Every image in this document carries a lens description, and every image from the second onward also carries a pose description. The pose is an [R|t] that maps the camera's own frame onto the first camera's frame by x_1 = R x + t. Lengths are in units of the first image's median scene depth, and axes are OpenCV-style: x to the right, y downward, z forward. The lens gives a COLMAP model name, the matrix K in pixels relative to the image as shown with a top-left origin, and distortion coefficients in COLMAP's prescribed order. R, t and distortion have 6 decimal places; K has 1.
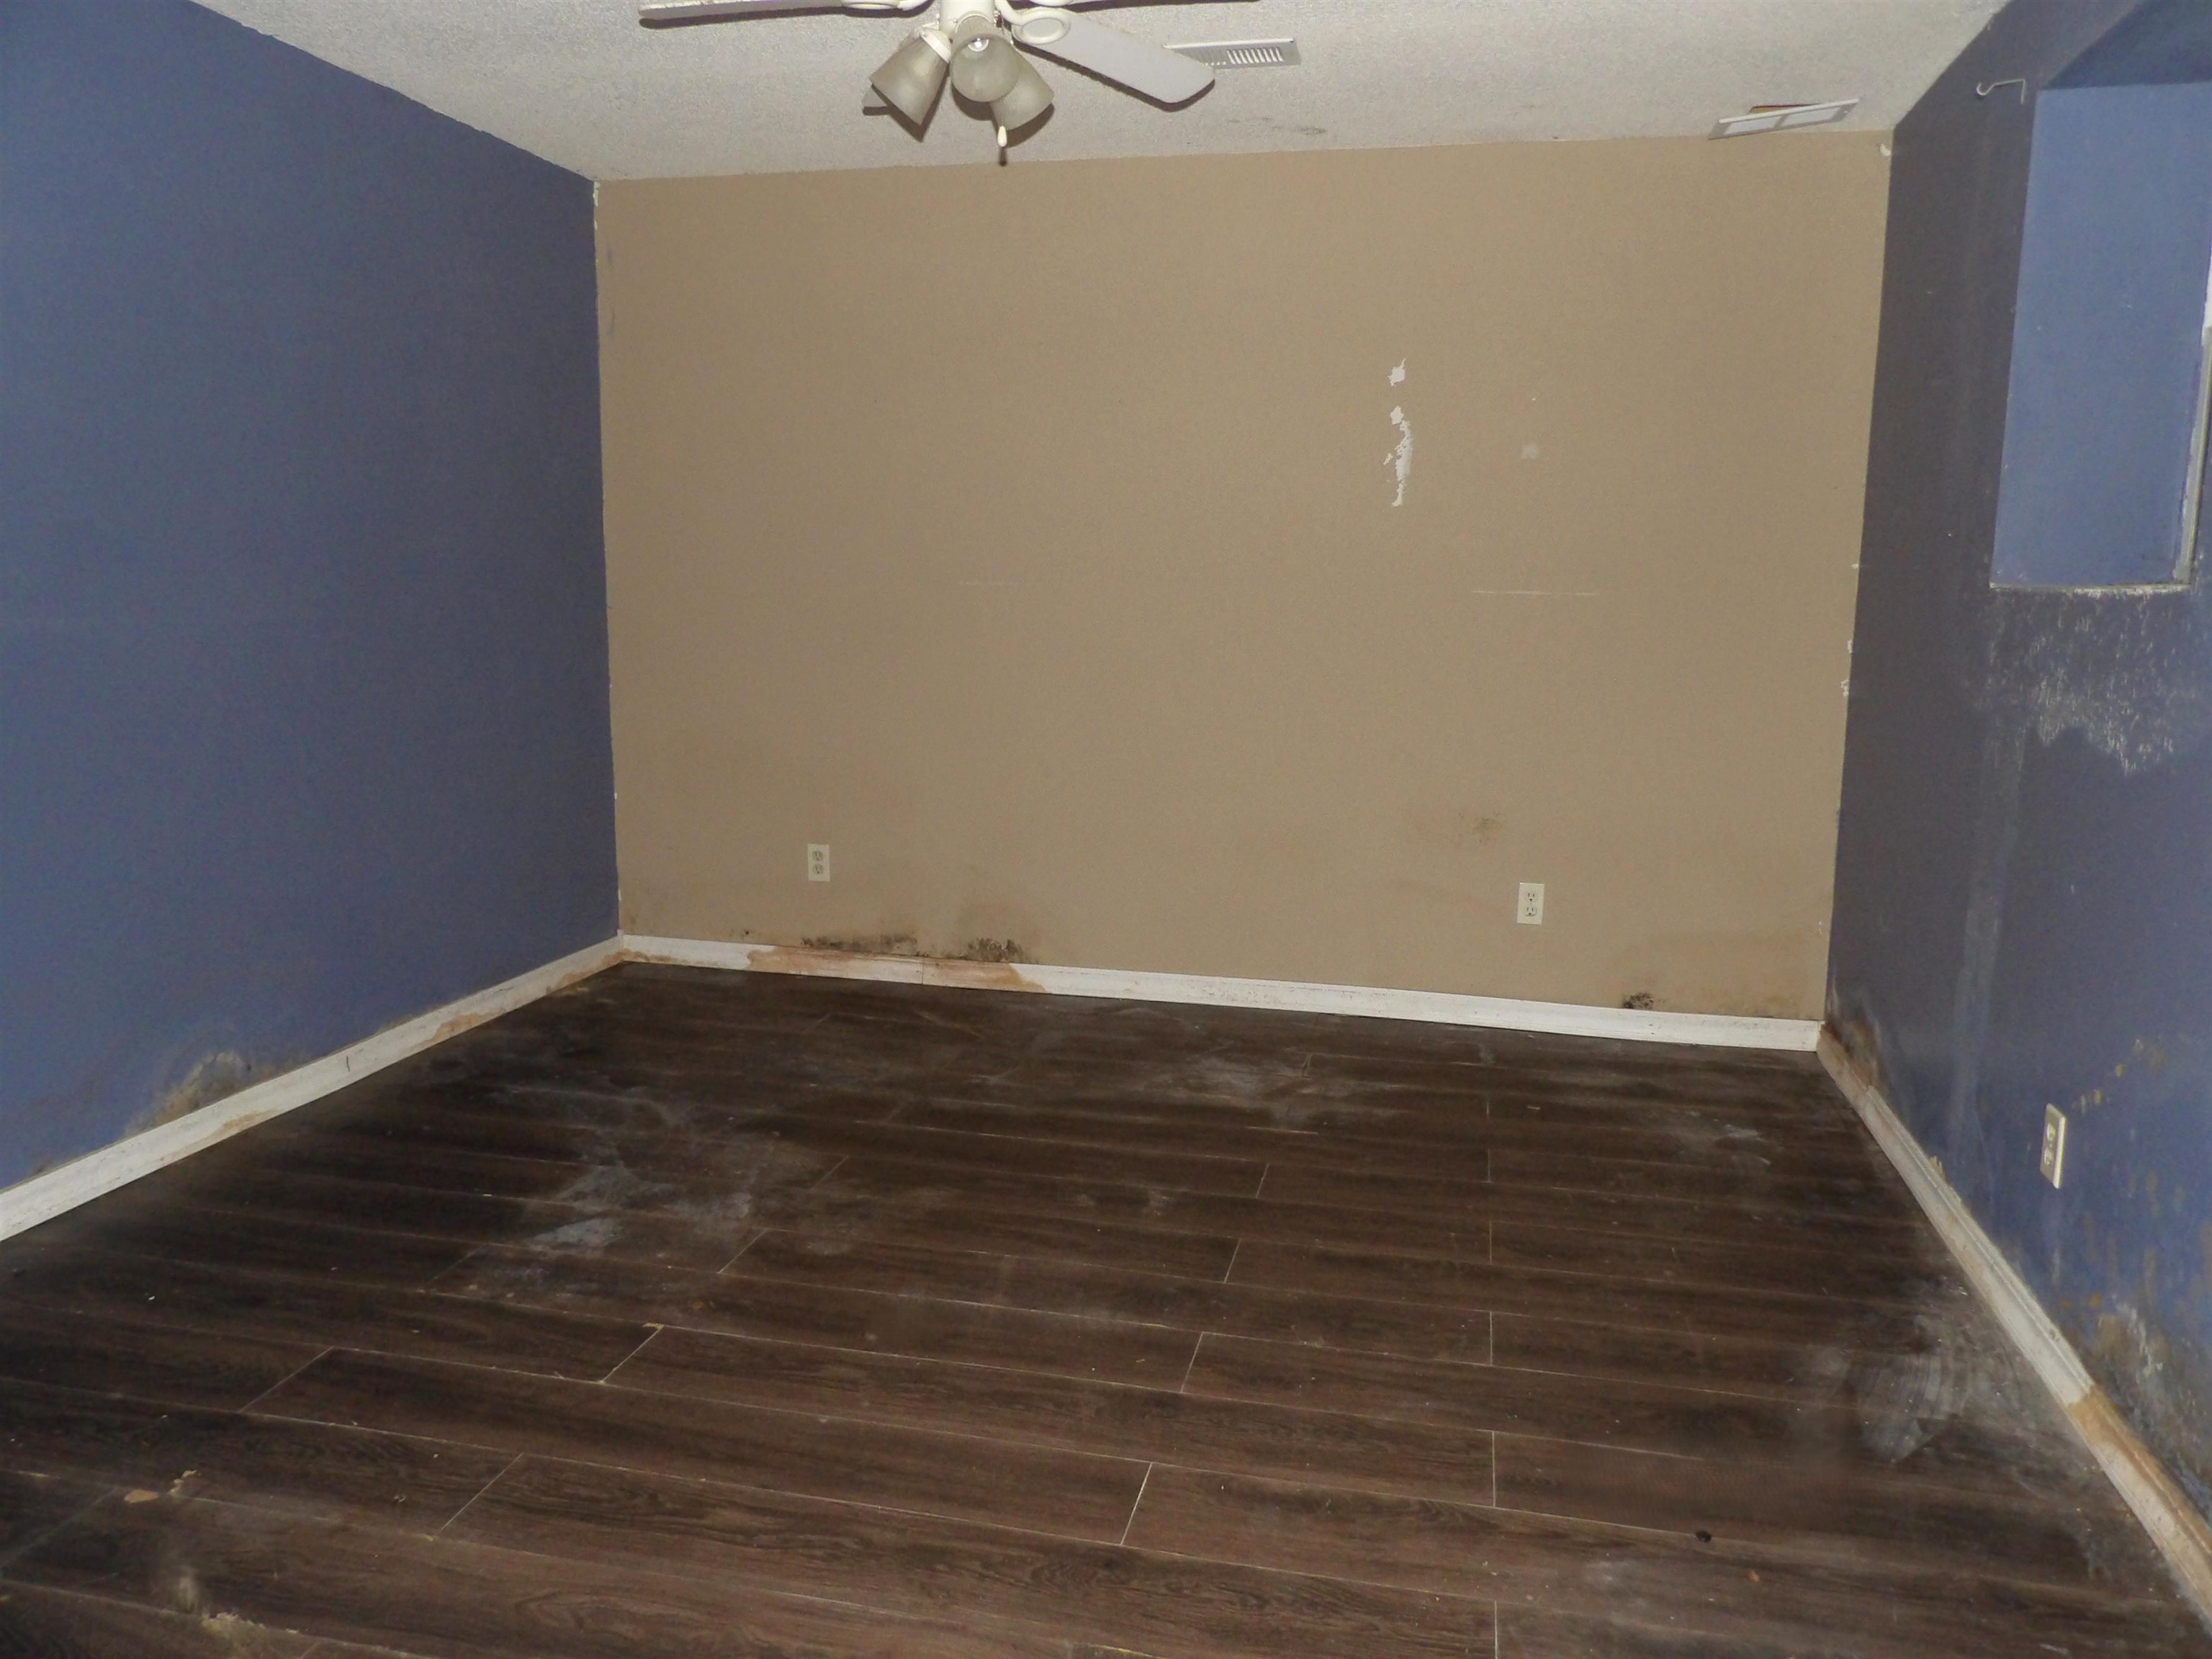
lens RADIAL K [[1583.1, 0, 1107.8], [0, 1583.1, 830.8], [0, 0, 1]] dist [-0.012081, 0.022102]
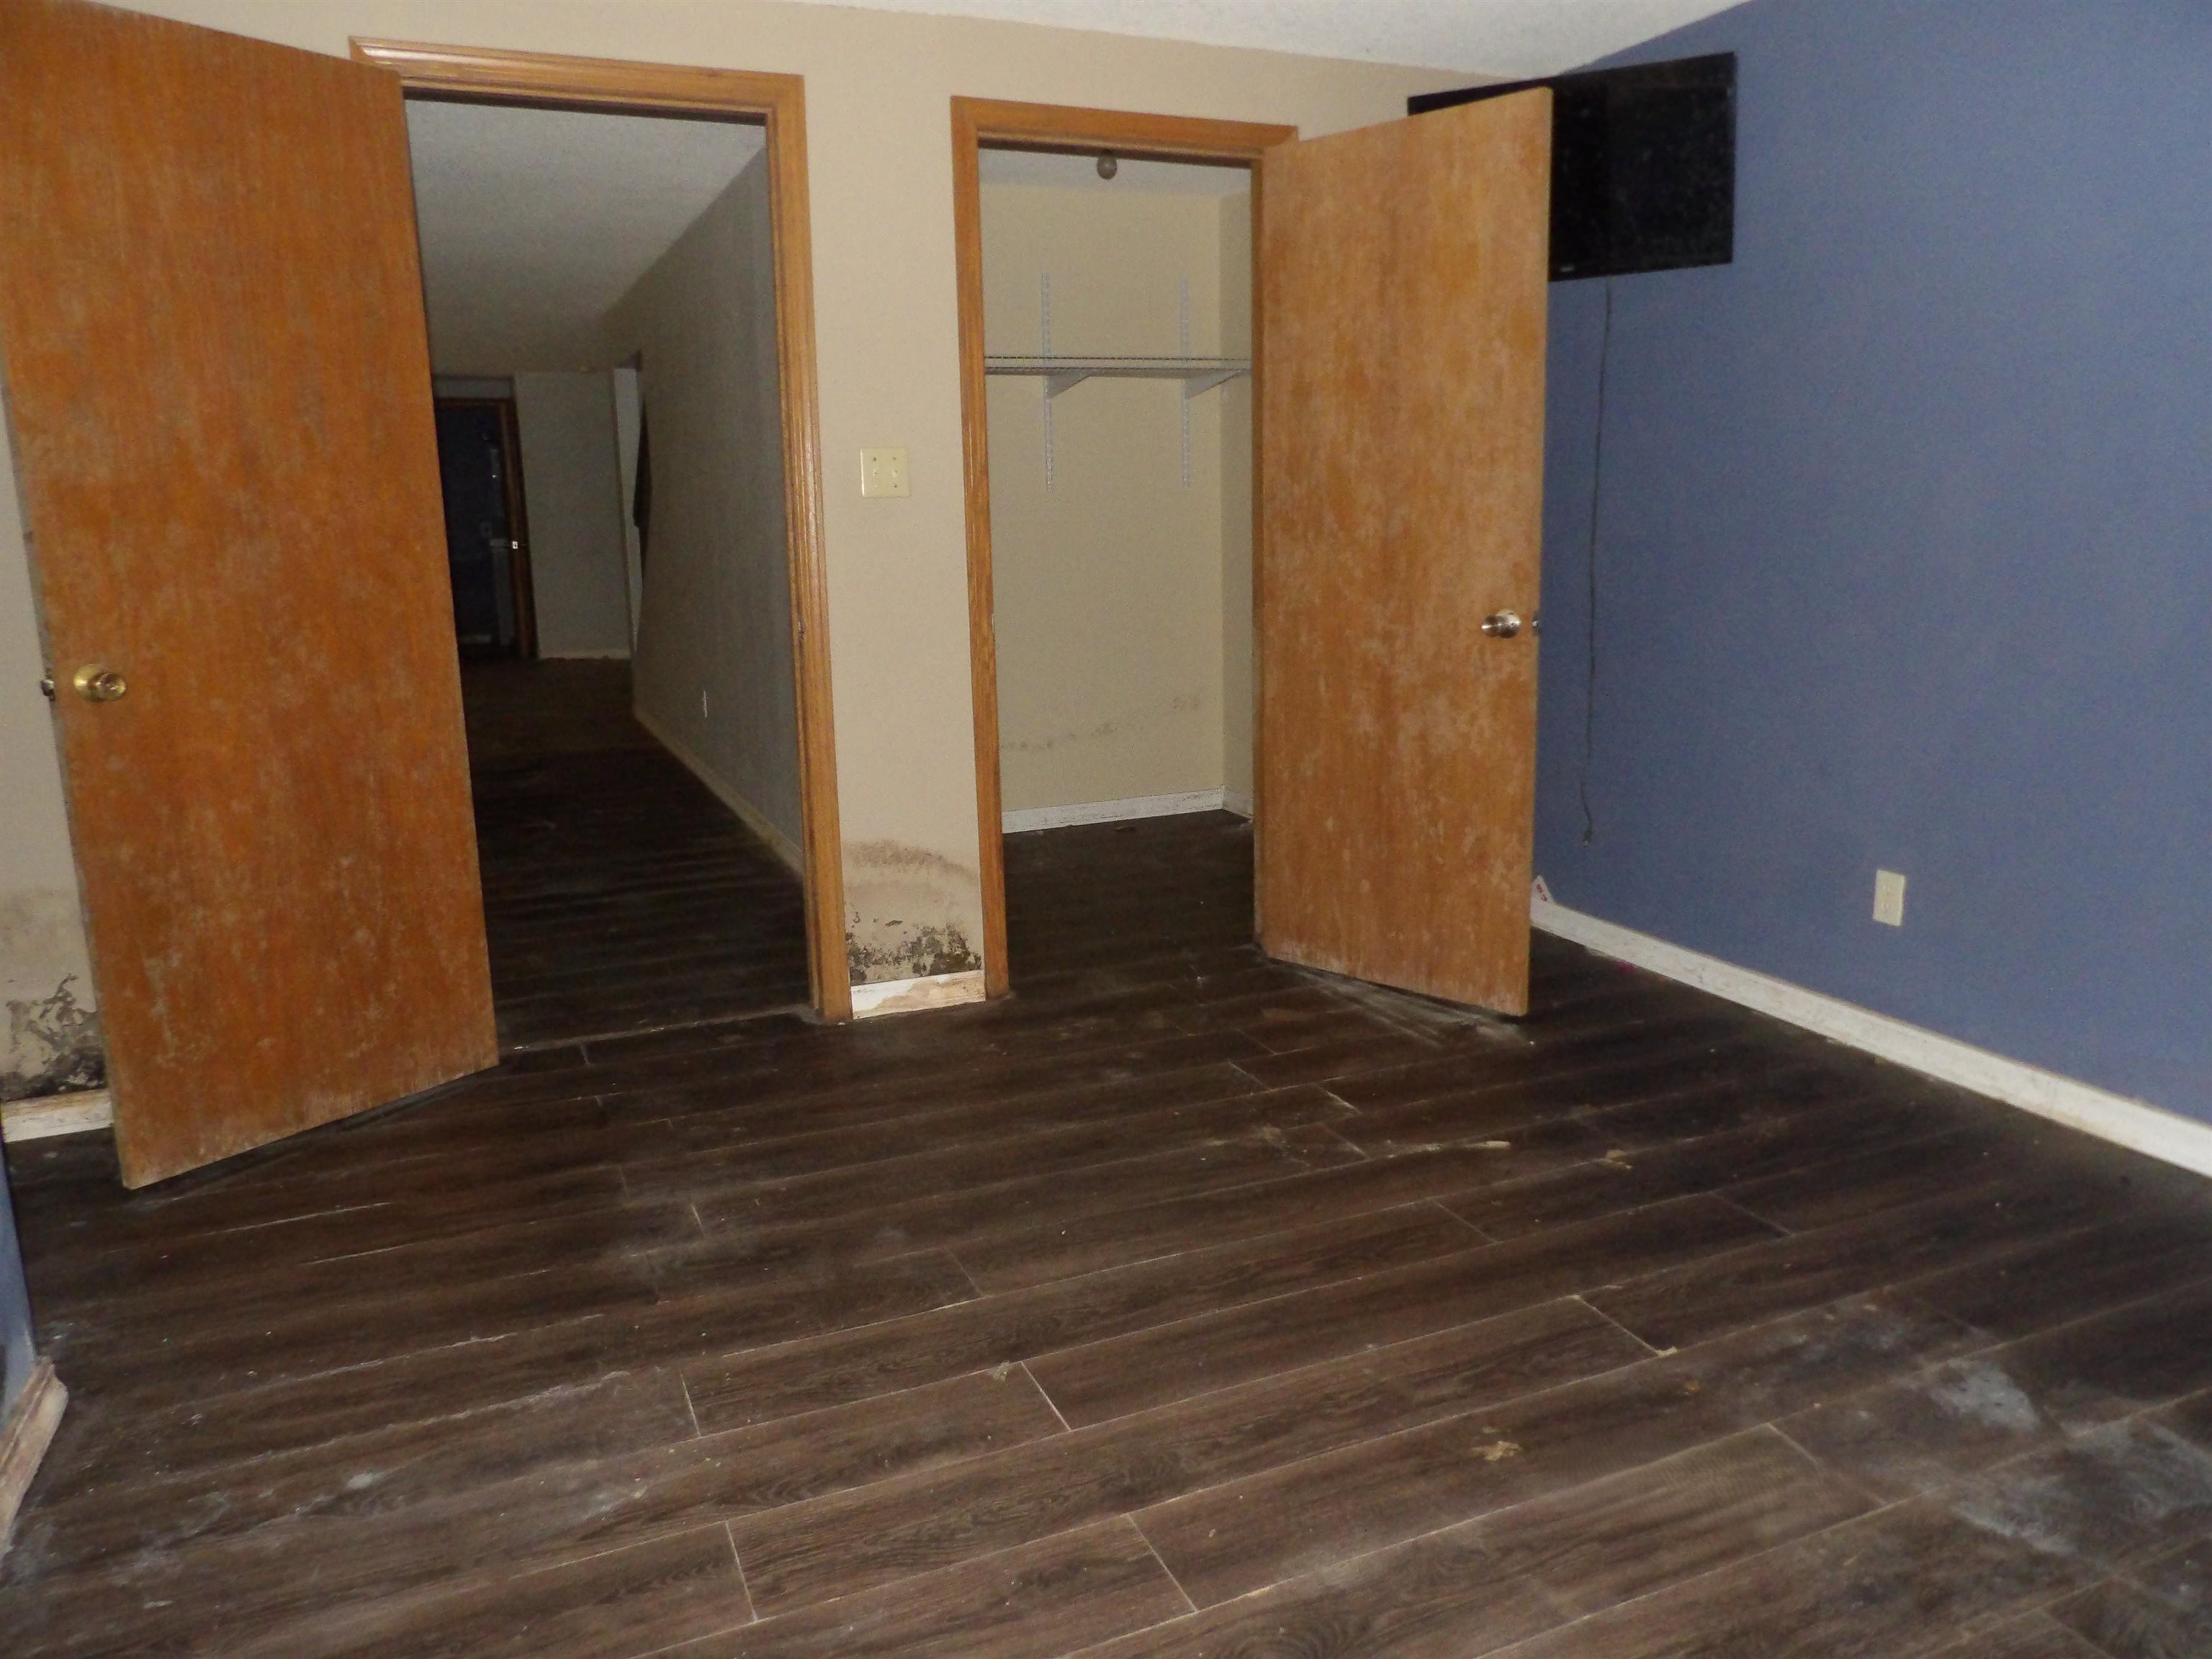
lens RADIAL K [[1583.1, 0, 1108.3], [0, 1583.1, 827.2], [0, 0, 1]] dist [-0.012081, 0.022102]
pose [[-0.802948, 0.125866, -0.582608, 0.507173], [-0.087841, 0.941790, 0.324525, -0.258555], [0.589541, 0.311753, -0.745152, 1.551769]]
